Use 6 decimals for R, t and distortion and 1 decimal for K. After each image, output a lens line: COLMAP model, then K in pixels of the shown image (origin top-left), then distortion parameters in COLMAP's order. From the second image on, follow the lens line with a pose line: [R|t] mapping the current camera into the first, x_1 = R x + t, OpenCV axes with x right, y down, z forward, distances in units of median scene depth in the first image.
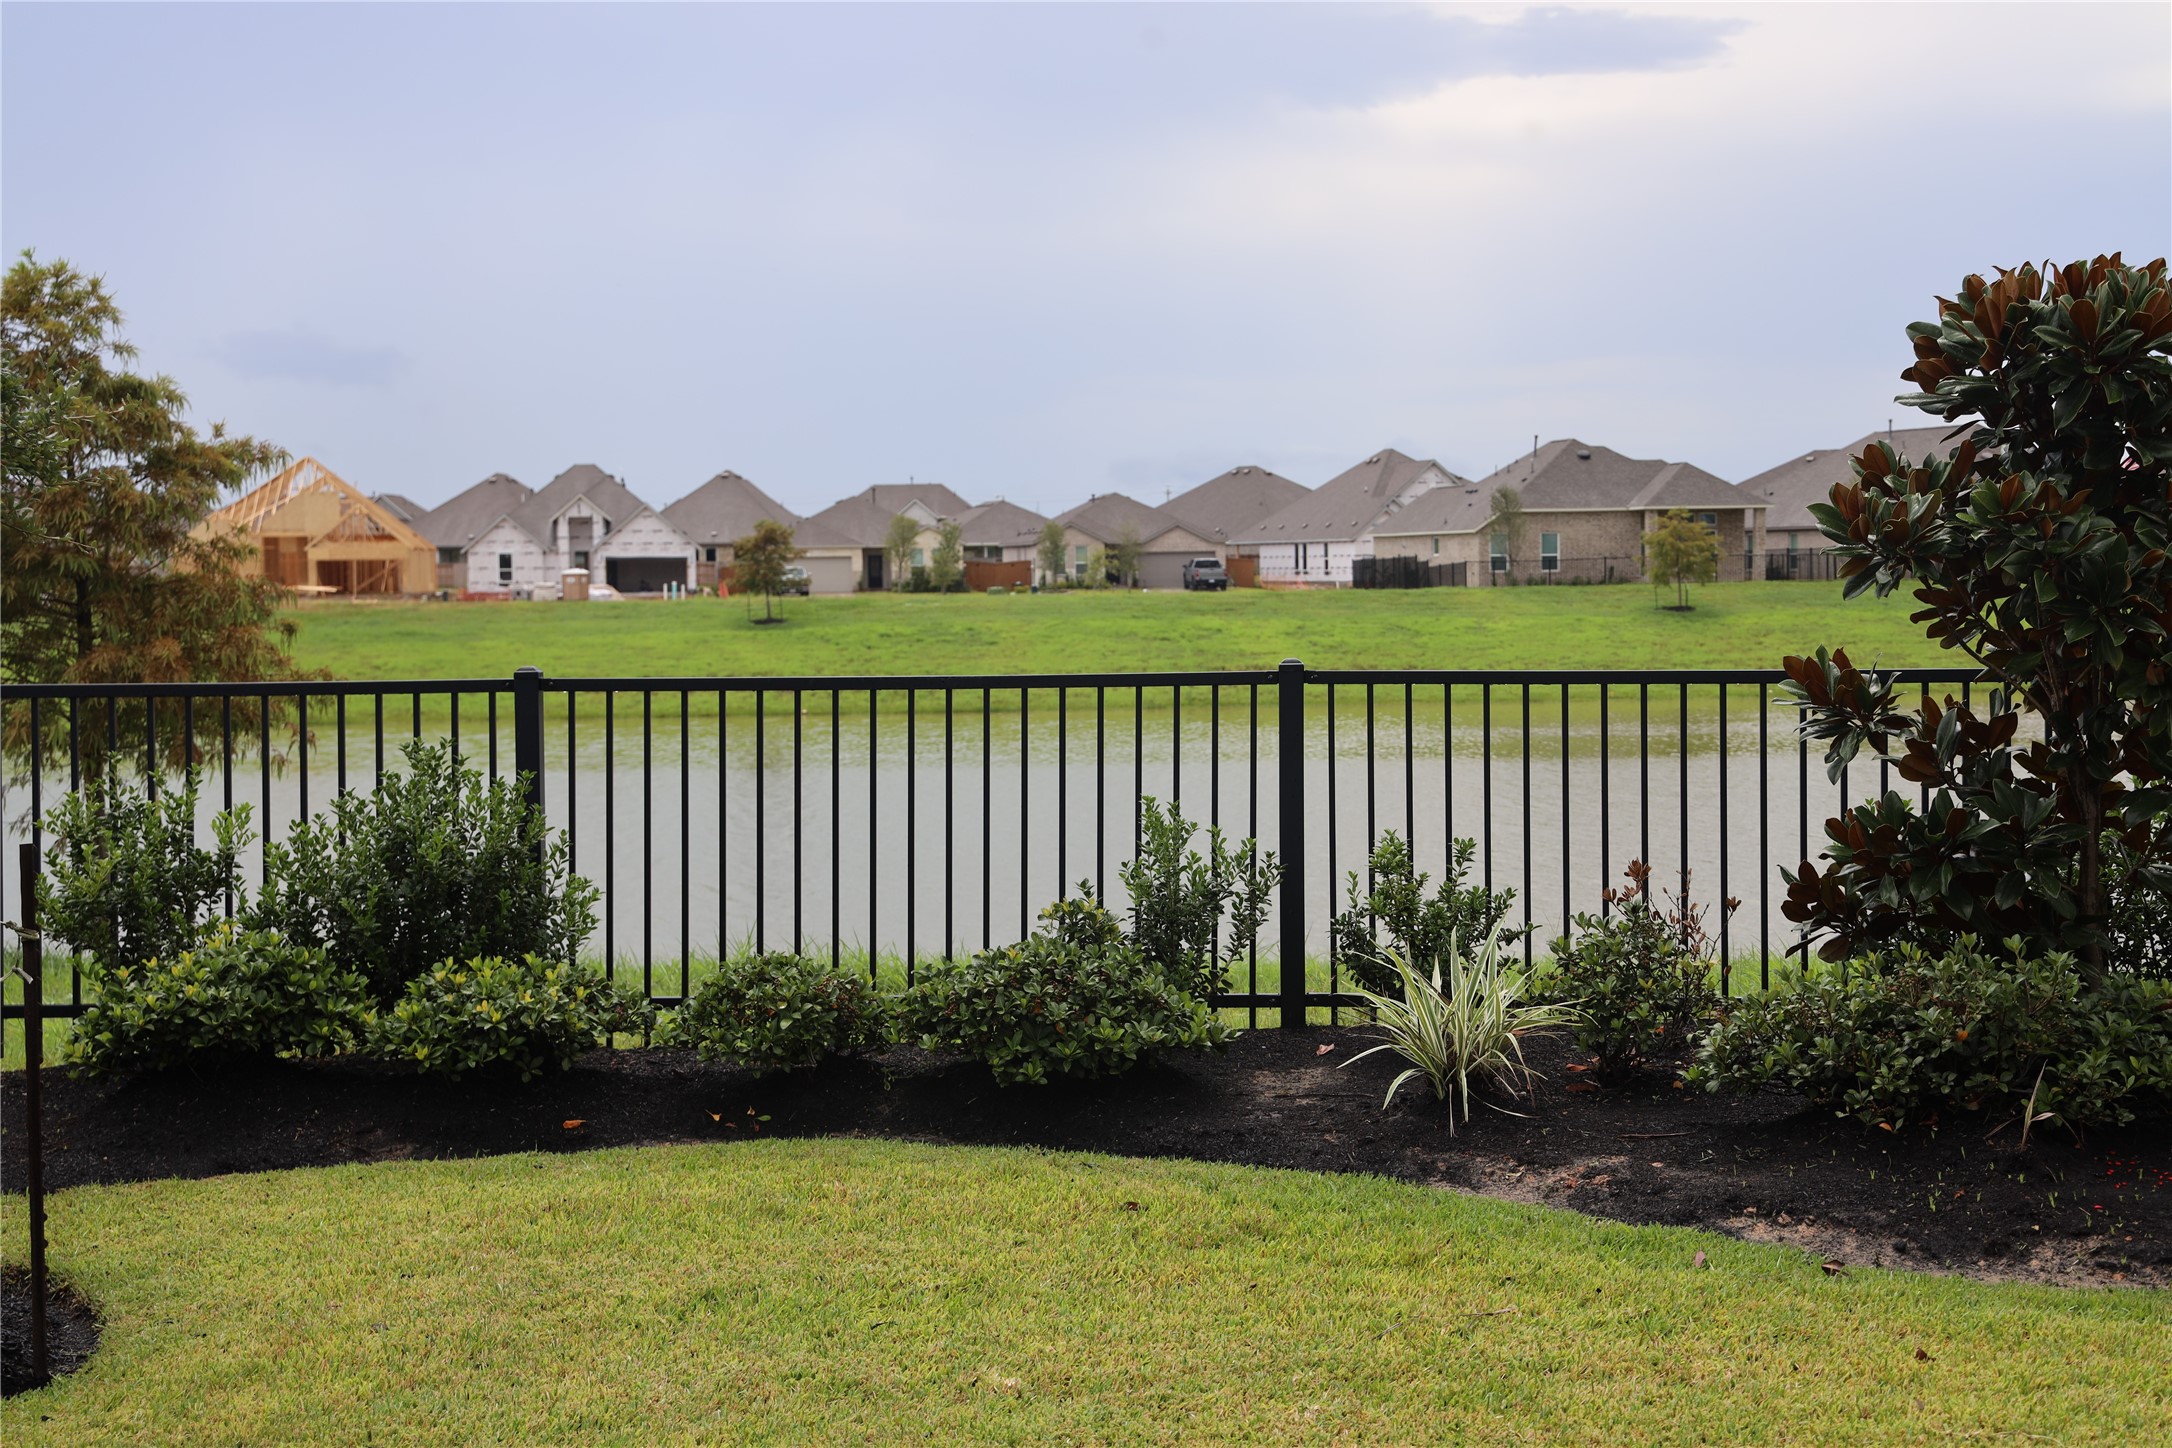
lens RADIAL K [[3496.0, 0, 1087.7], [0, 3496.0, 724.5], [0, 0, 1]] dist [0.217425, 0.000000]
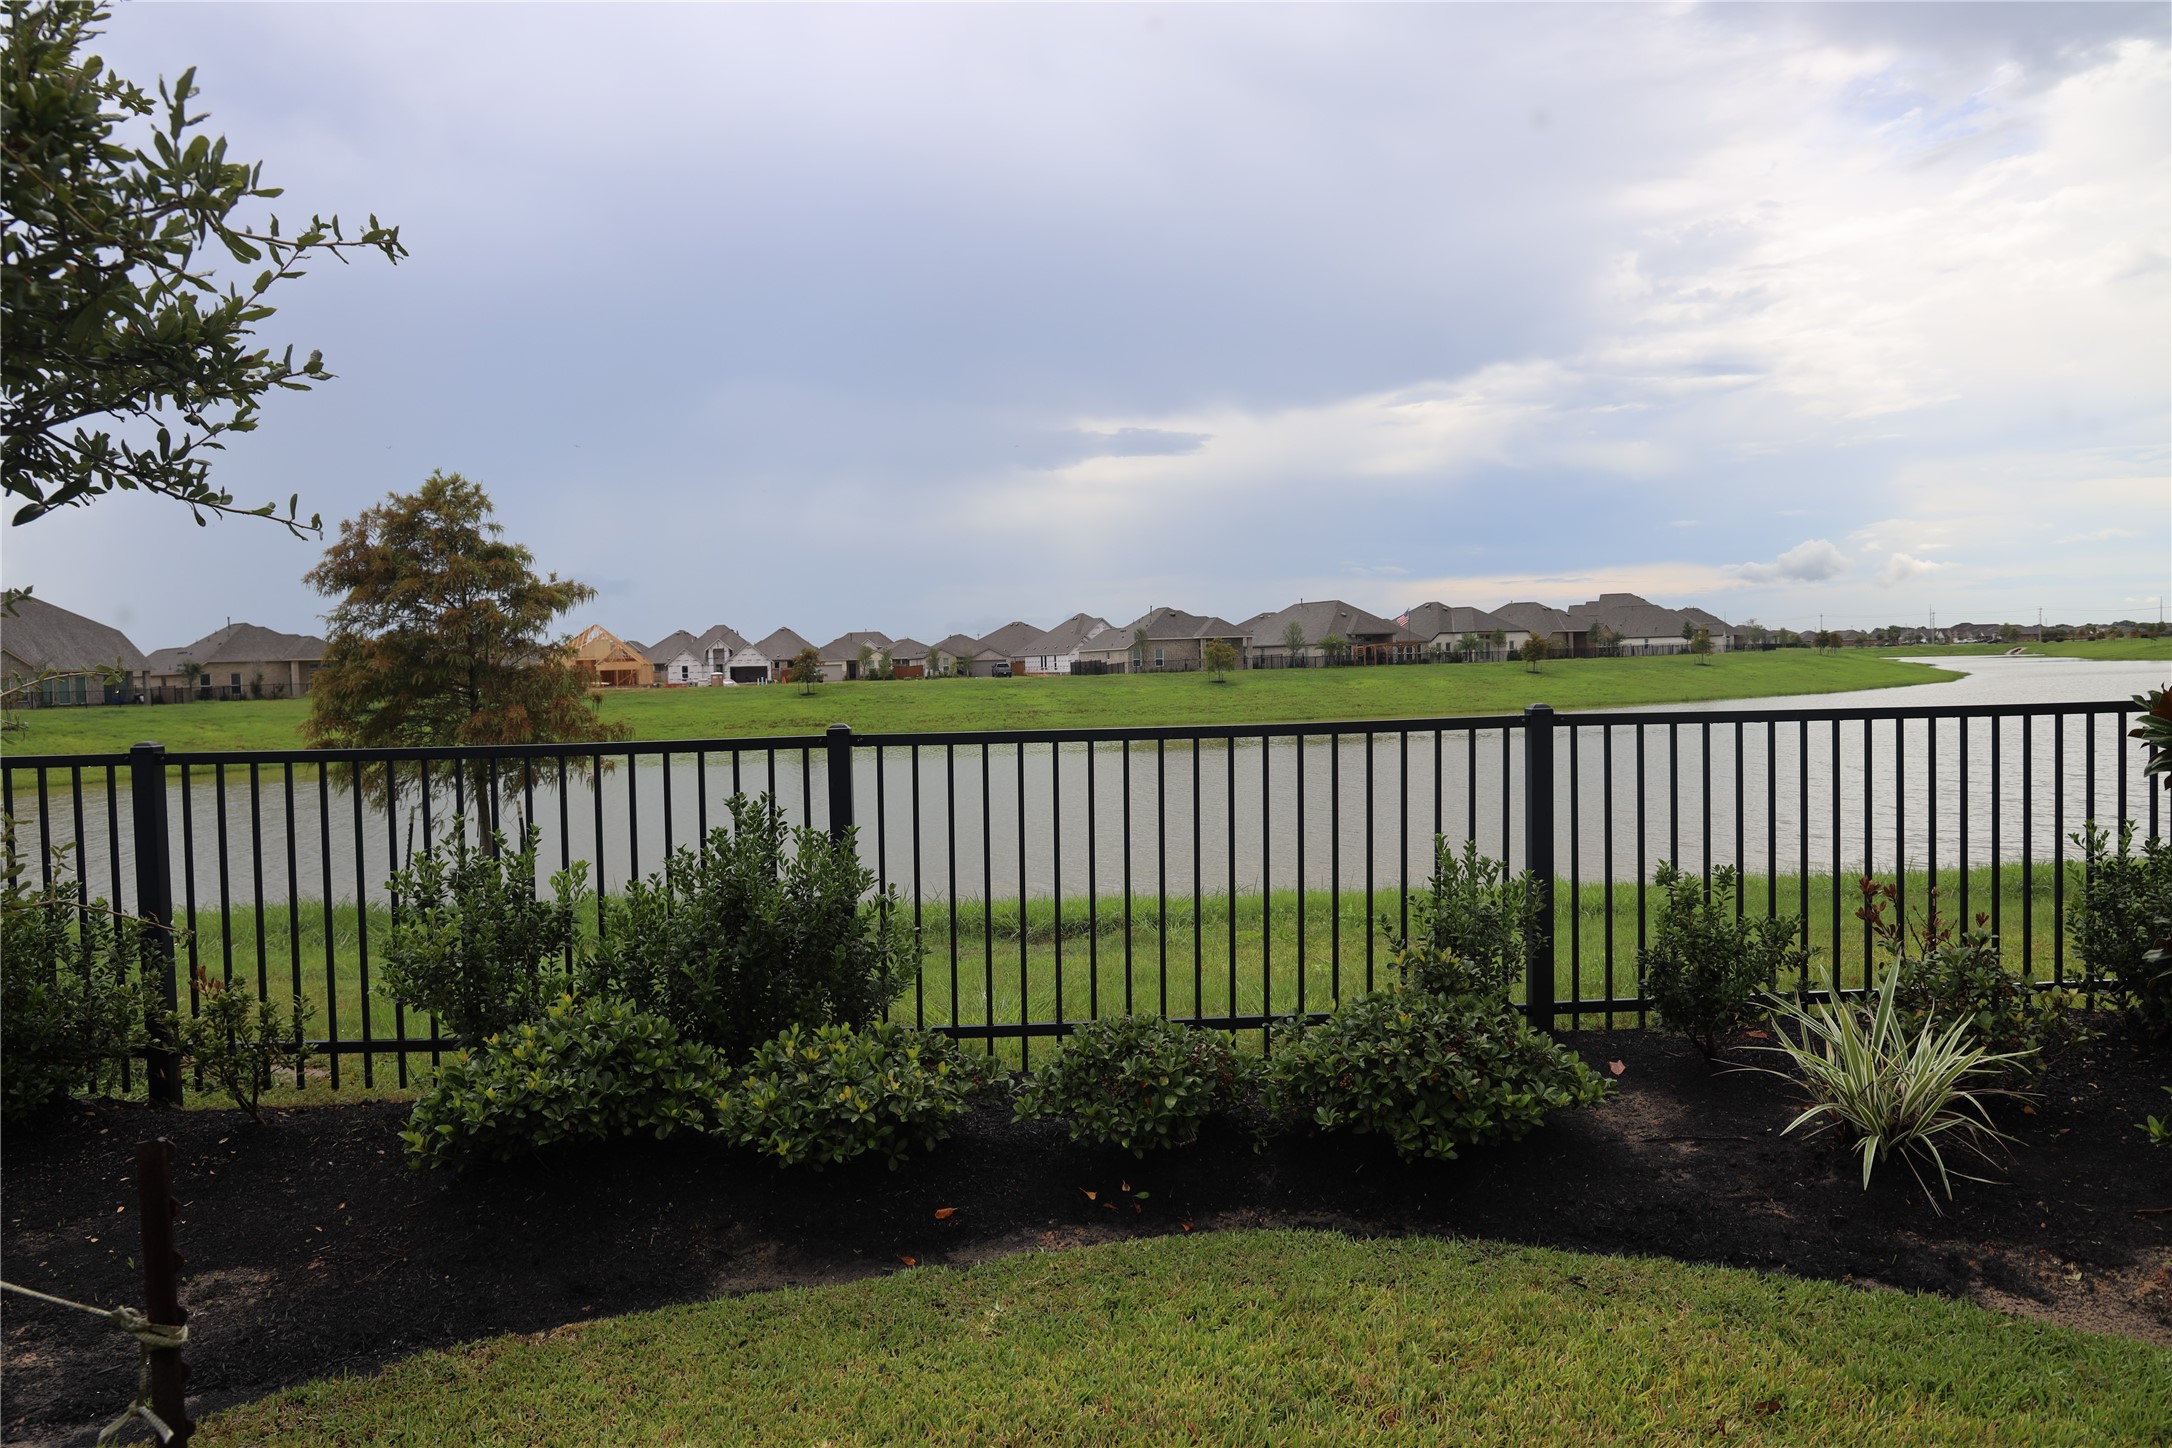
lens RADIAL K [[1508.6, 0, 1084.2], [0, 1508.6, 729.0], [0, 0, 1]] dist [-0.078009, 0.045265]
pose [[0.994904, -0.019826, 0.098855, -0.075528], [0.020280, 0.999788, -0.003589, -0.006898], [-0.098763, 0.005575, 0.995095, 0.309536]]
